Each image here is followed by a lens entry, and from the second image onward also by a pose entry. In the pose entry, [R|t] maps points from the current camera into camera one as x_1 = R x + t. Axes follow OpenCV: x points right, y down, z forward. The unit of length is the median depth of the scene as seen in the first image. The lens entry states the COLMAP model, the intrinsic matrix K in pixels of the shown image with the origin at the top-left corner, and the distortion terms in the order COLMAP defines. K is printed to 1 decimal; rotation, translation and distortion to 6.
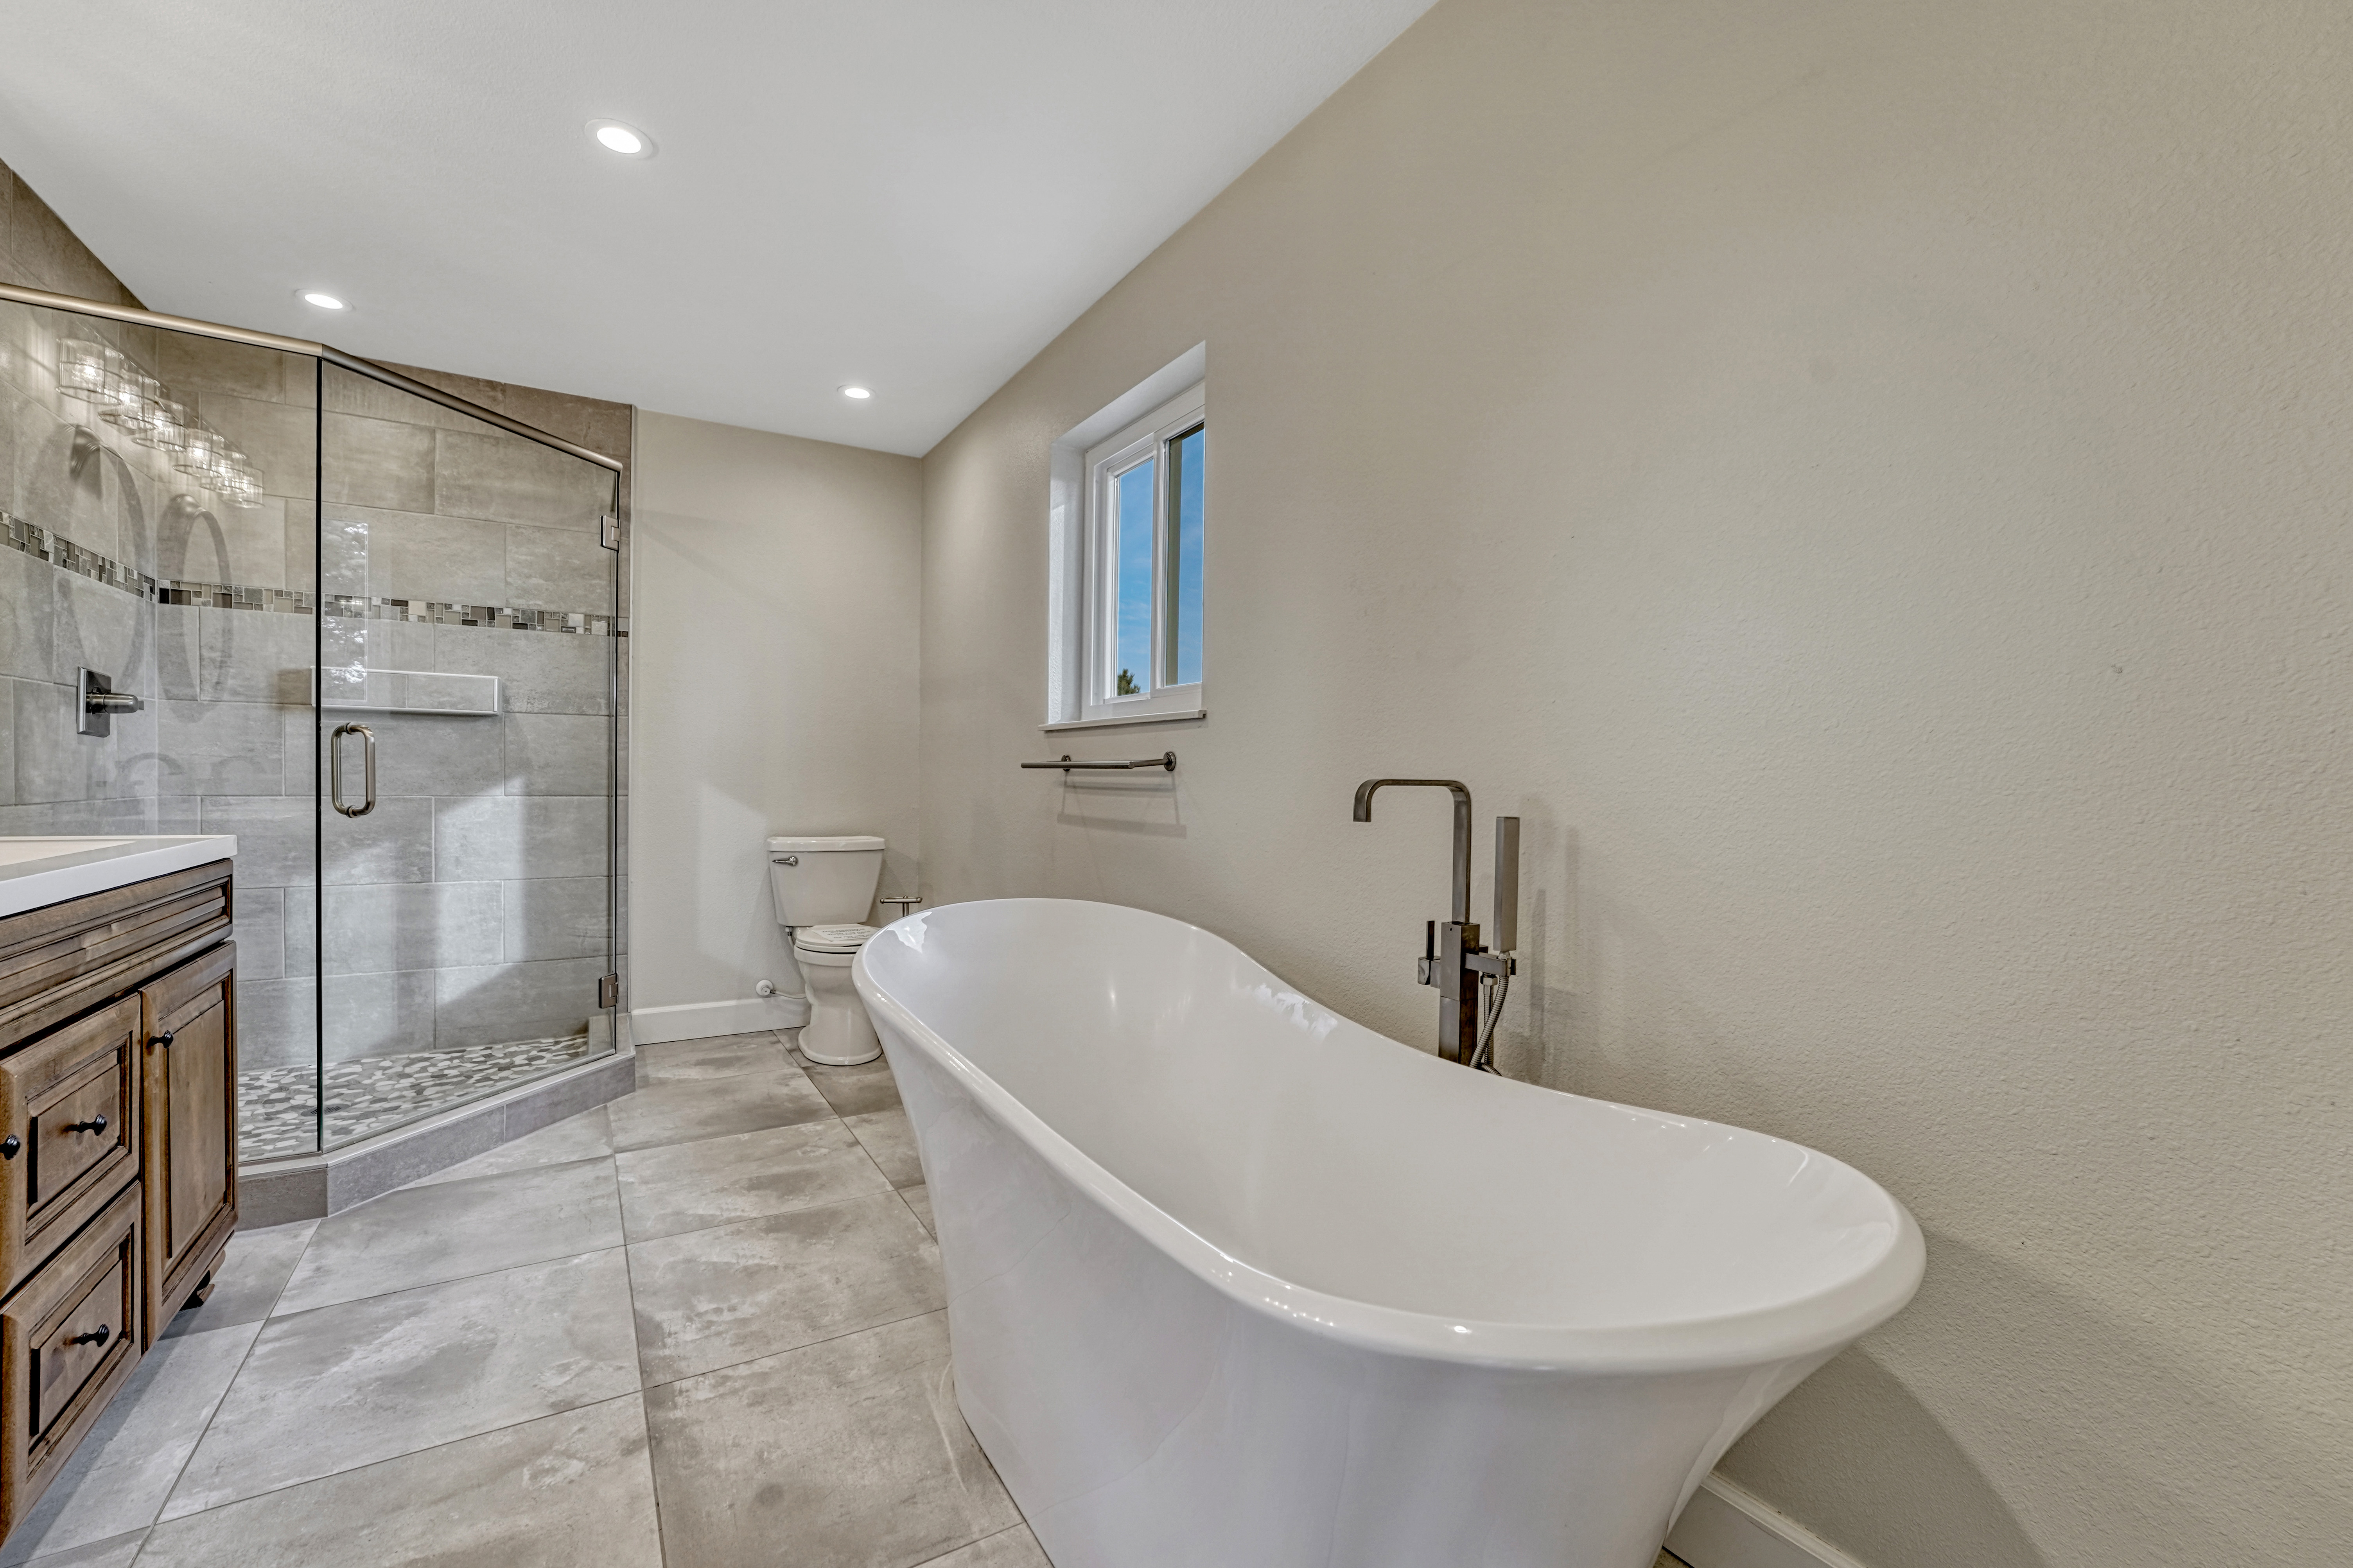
lens RADIAL K [[964.2, 0, 1169.9], [0, 964.2, 789.7], [0, 0, 1]] dist [0.001719, 0.000145]
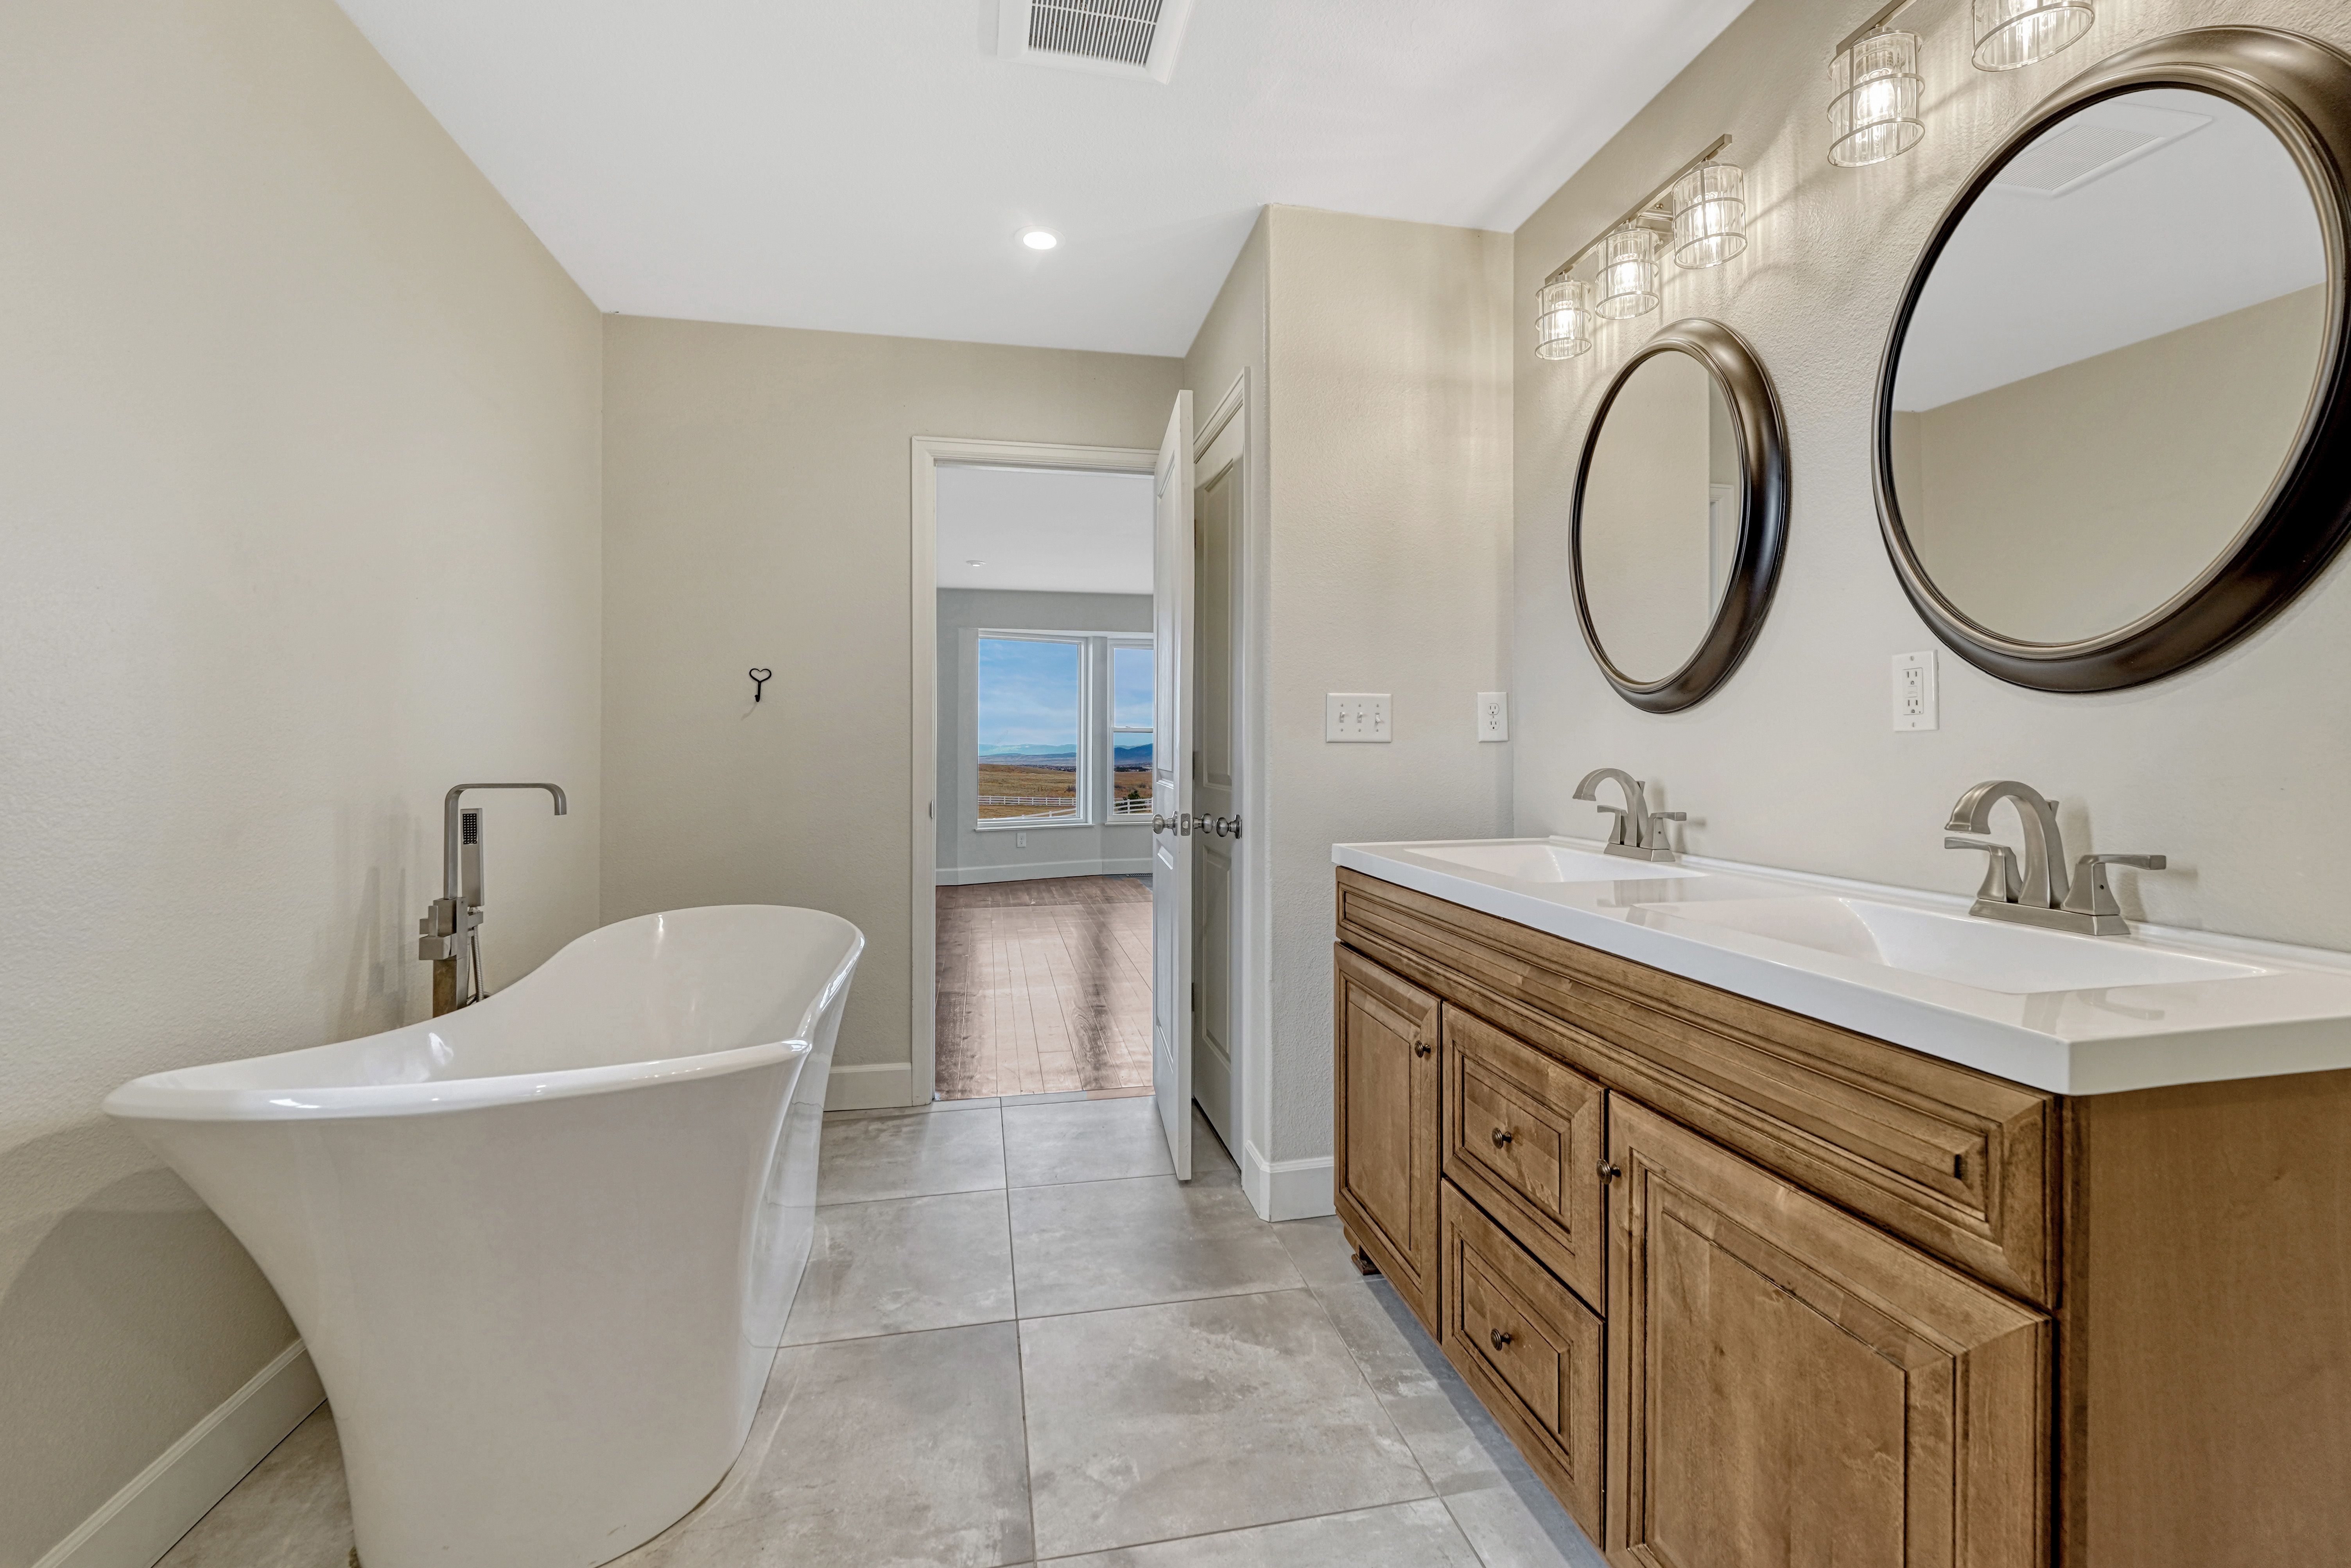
lens RADIAL K [[963.5, 0, 1179.6], [0, 963.5, 770.8], [0, 0, 1]] dist [0.001719, 0.000145]
pose [[-0.940177, -0.014052, 0.340395, -1.000785], [-0.012079, 0.999896, 0.007915, -0.046116], [-0.340471, 0.003330, -0.940249, 1.857000]]
